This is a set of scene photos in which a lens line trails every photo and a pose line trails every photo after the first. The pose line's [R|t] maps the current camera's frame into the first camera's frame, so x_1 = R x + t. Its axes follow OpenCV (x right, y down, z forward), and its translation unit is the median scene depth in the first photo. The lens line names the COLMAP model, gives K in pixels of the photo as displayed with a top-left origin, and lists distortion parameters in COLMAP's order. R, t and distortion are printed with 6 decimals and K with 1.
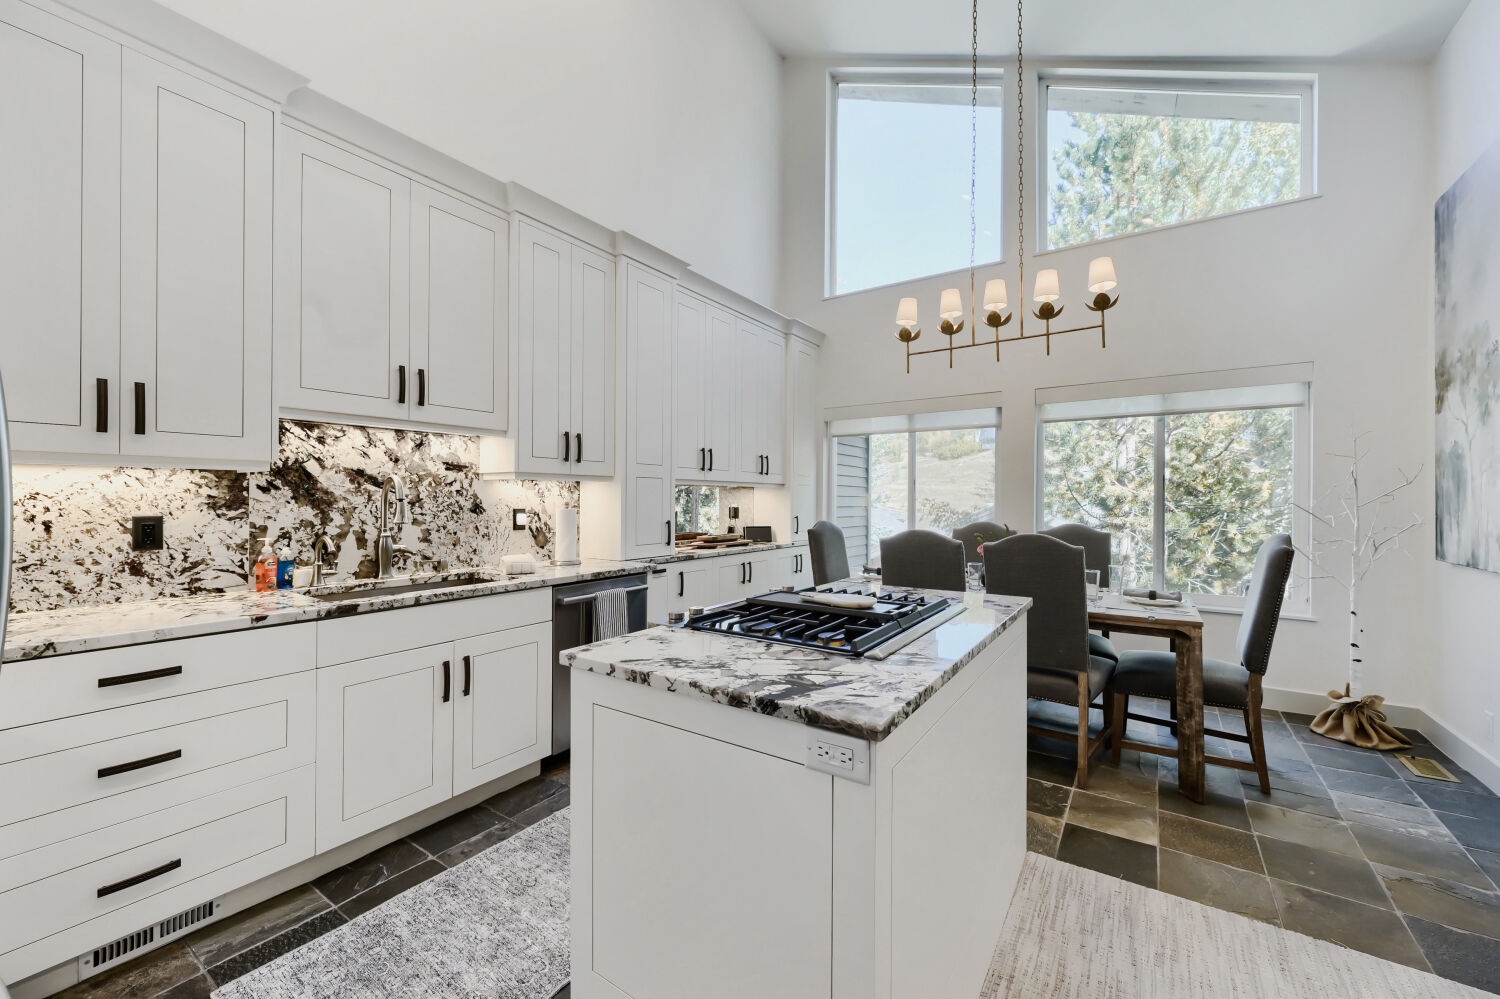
lens RADIAL K [[590.0, 0, 759.4], [0, 590.0, 499.8], [0, 0, 1]] dist [-0.000278, -0.000188]
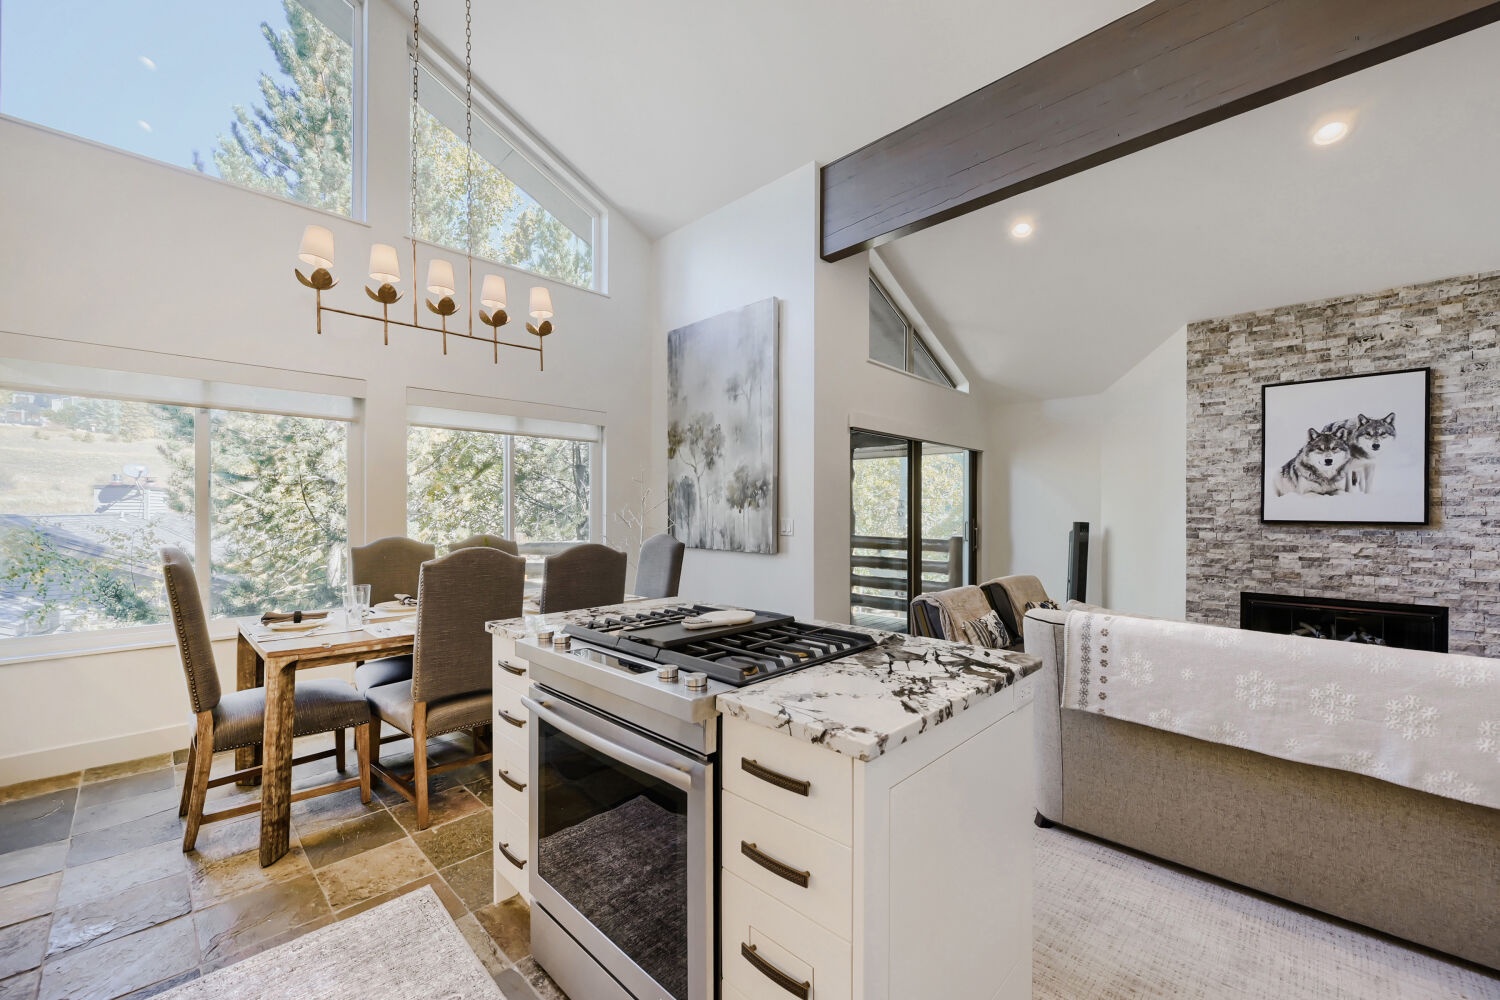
lens RADIAL K [[590.0, 0, 760.2], [0, 590.0, 509.8], [0, 0, 1]] dist [-0.000278, -0.000188]
pose [[0.181437, -0.001447, 0.983402, -0.492055], [-0.001582, 0.999997, 0.001764, -0.004818], [-0.983401, -0.001876, 0.181434, 0.481097]]
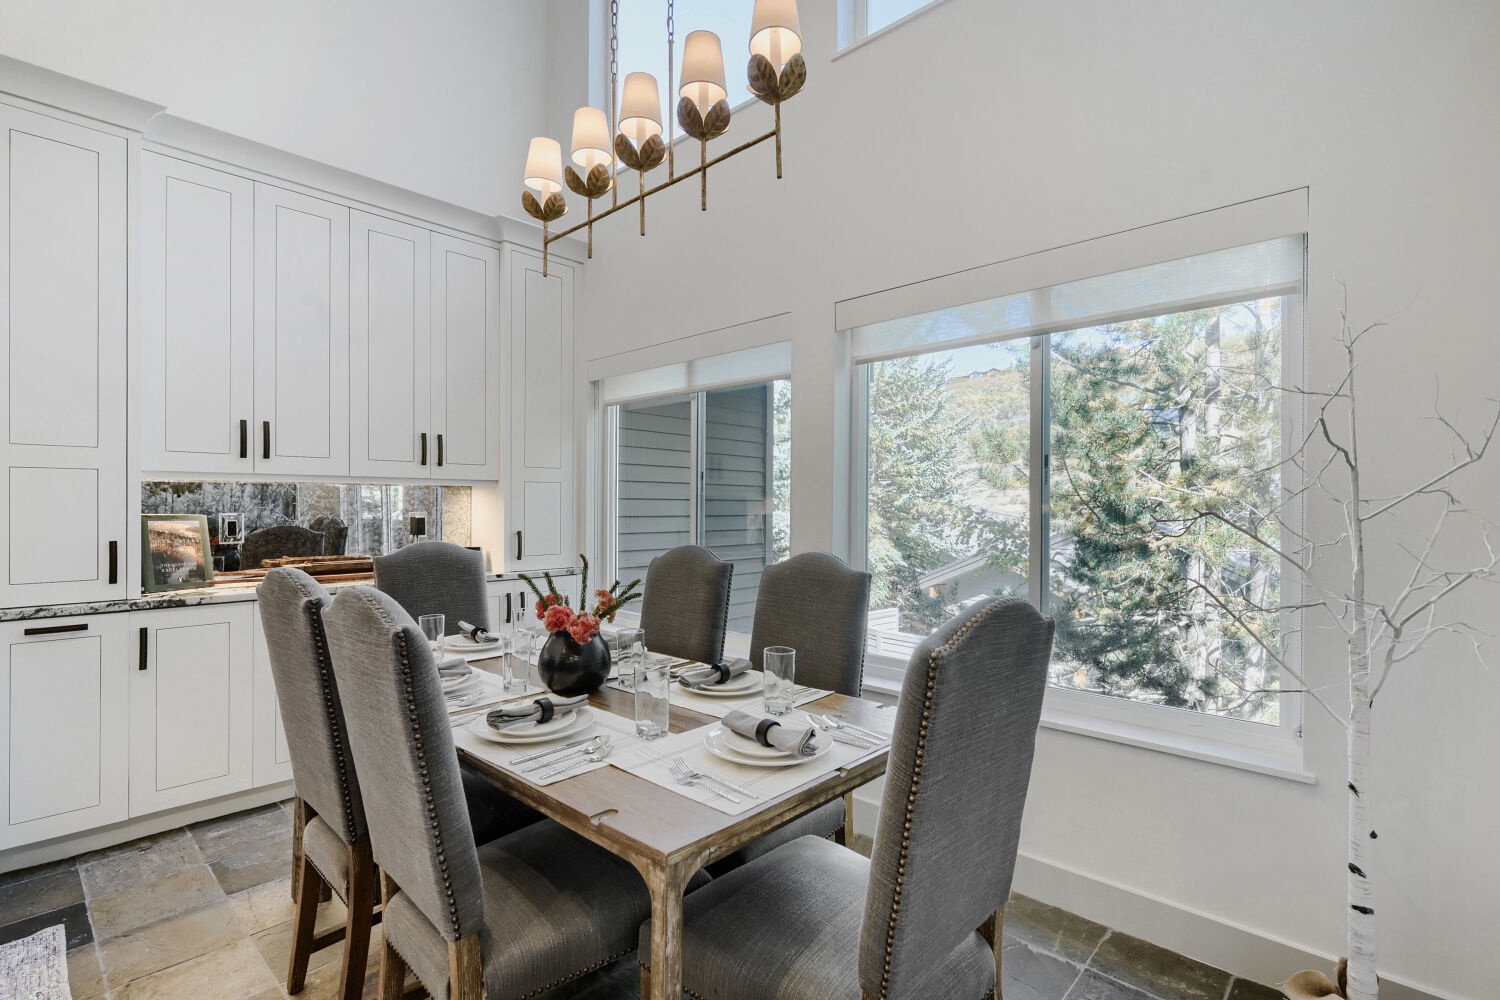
lens RADIAL K [[717.6, 0, 752.0], [0, 717.6, 498.2], [0, 0, 1]] dist [-0.011470, 0.000585]
pose [[0.986964, -0.004884, -0.160869, 0.787778], [0.003187, 0.999937, -0.010808, 0.002142], [0.160911, 0.010154, 0.986917, 0.530816]]
